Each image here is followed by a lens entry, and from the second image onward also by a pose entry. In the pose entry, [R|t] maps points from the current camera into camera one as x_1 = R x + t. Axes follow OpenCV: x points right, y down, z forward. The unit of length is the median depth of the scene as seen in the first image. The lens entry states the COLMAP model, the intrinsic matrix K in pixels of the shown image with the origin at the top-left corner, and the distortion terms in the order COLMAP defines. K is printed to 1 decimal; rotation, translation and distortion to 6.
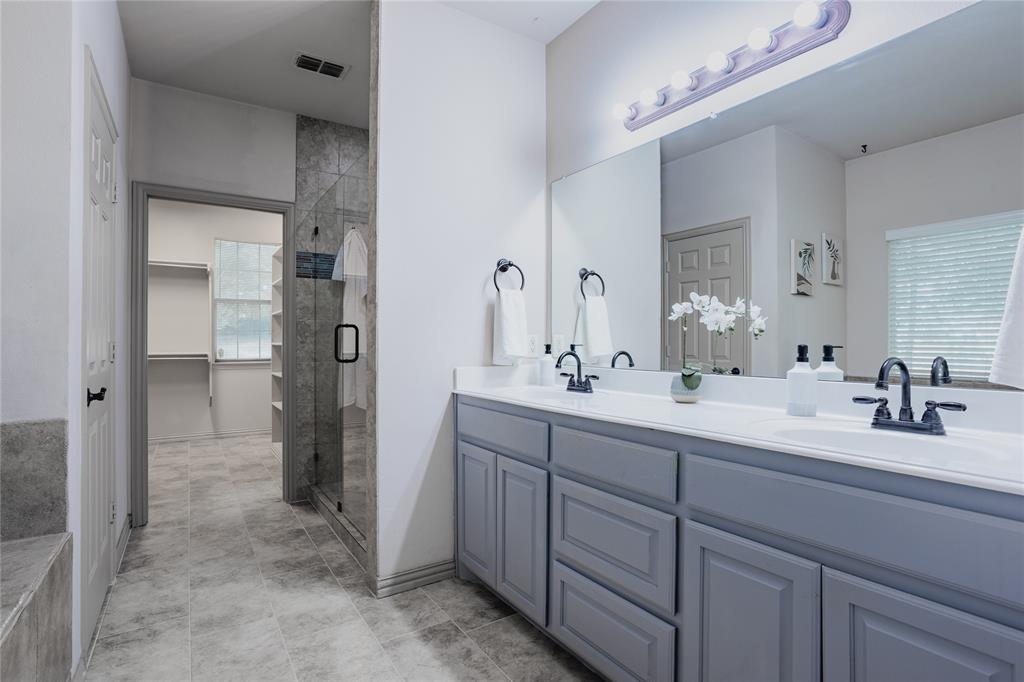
lens RADIAL K [[504.9, 0, 516.3], [0, 504.9, 342.1], [0, 0, 1]] dist [-0.029479, 0.009802]
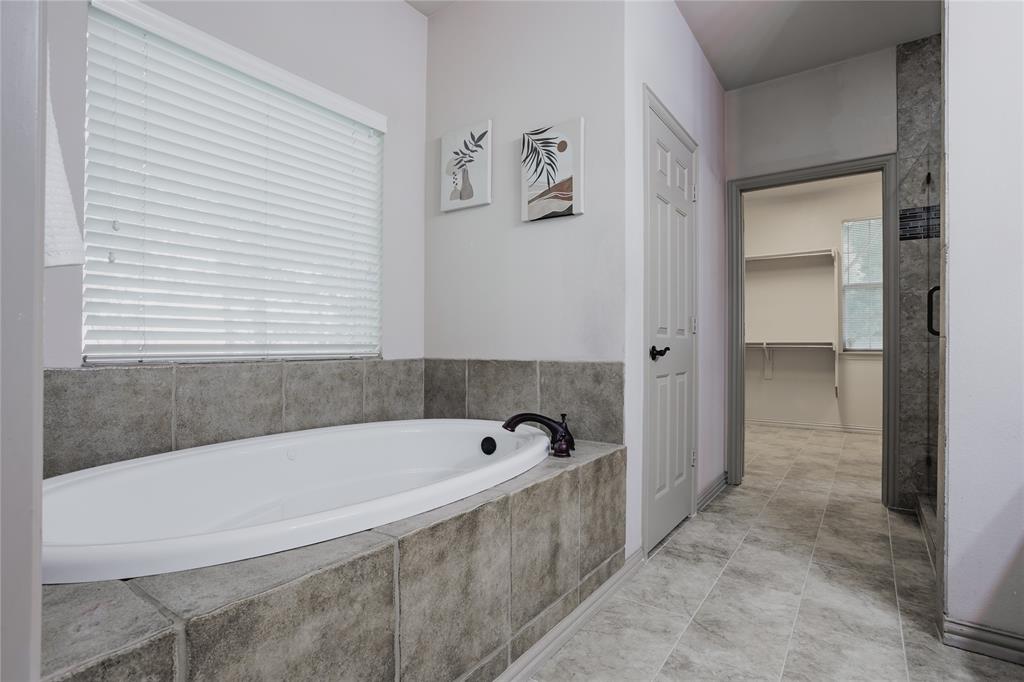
lens RADIAL K [[504.9, 0, 479.5], [0, 504.9, 339.4], [0, 0, 1]] dist [-0.029479, 0.009802]
pose [[0.327969, -0.006402, -0.944667, 0.153475], [-0.000140, 0.999977, -0.006825, 0.056640], [0.944689, 0.002371, 0.327960, 0.093149]]
